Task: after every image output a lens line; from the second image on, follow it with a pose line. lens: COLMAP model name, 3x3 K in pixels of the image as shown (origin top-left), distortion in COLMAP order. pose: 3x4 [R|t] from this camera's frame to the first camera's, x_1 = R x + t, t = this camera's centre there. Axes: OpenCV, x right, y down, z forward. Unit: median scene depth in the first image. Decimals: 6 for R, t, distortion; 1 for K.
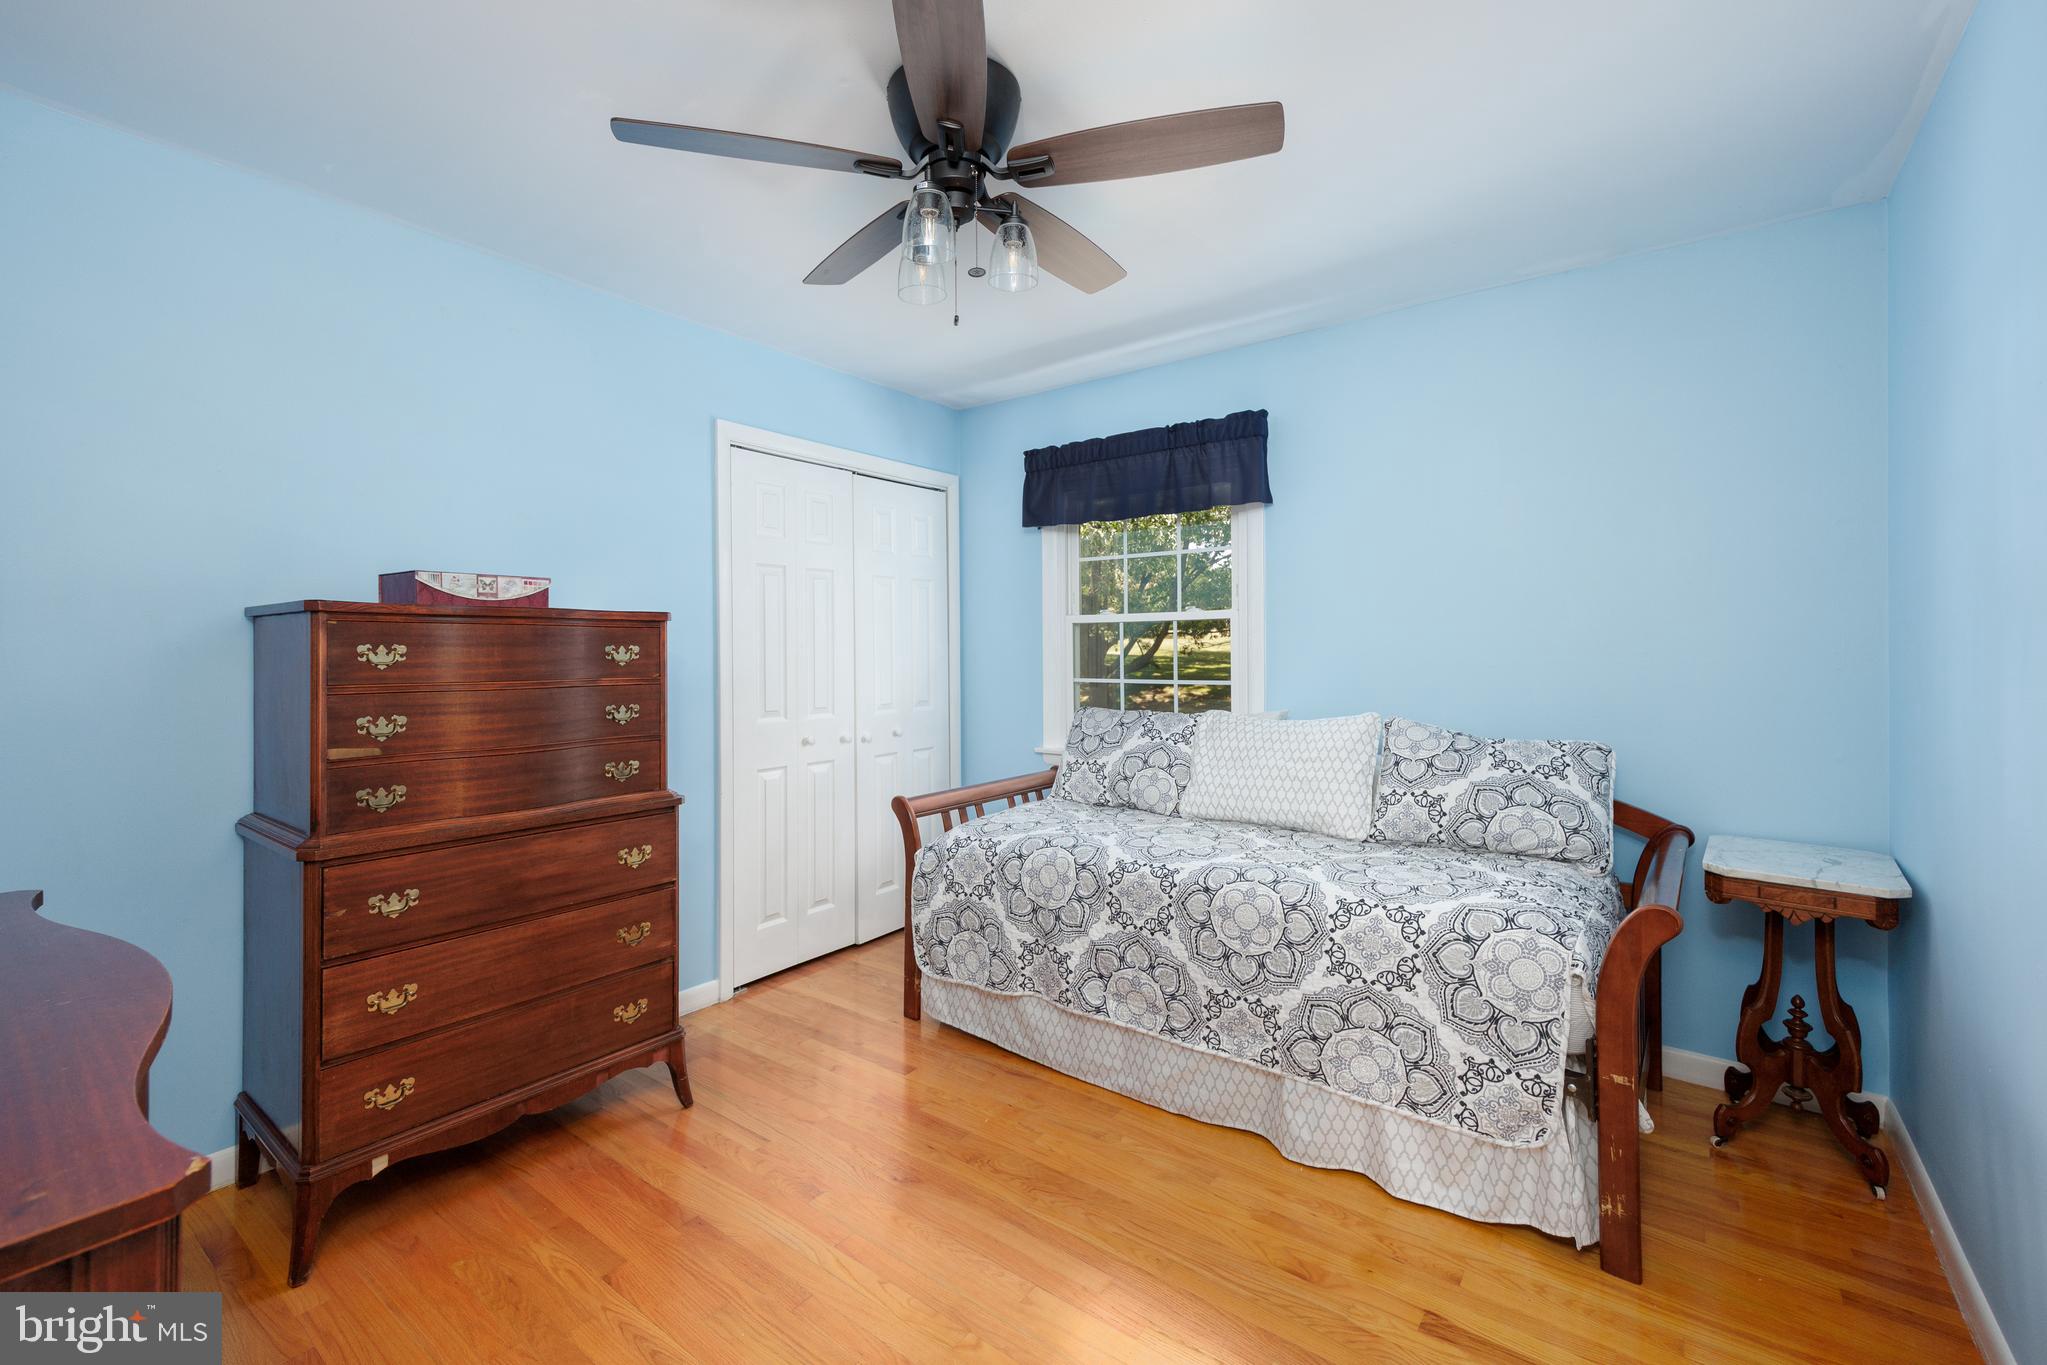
lens RADIAL K [[832.6, 0, 1021.9], [0, 832.6, 649.0], [0, 0, 1]] dist [0.001121, 0.000100]
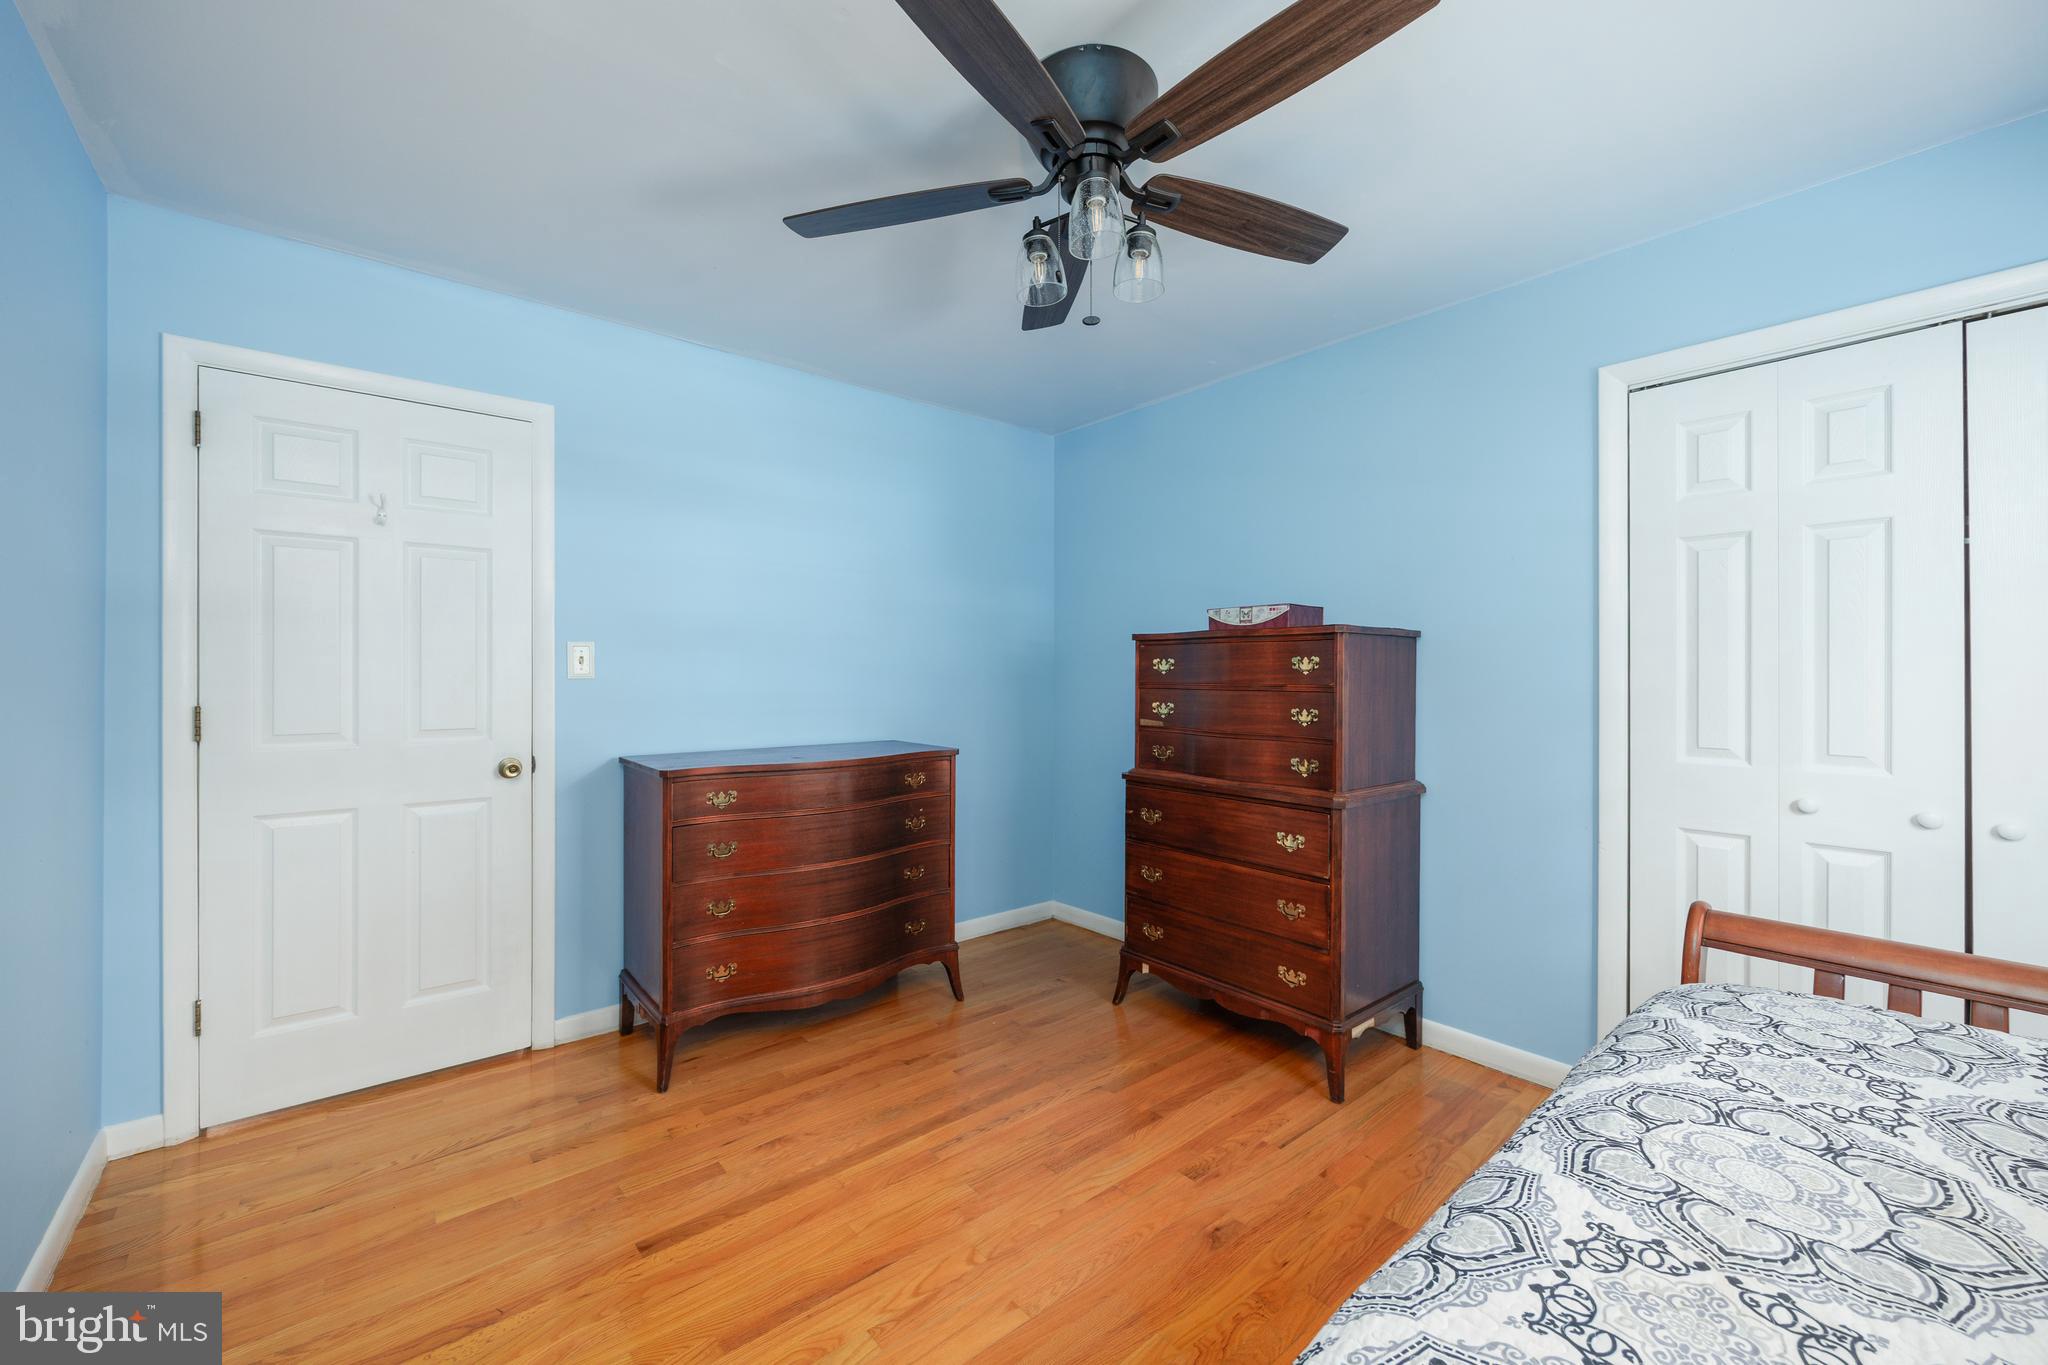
lens RADIAL K [[792.8, 0, 1034.7], [0, 792.8, 670.2], [0, 0, 1]] dist [-0.007785, 0.000178]
pose [[-0.195185, -0.000041, -0.980766, 0.679336], [0.000740, 1.000000, -0.000189, 0.014701], [0.980766, -0.000763, -0.195185, 0.886254]]
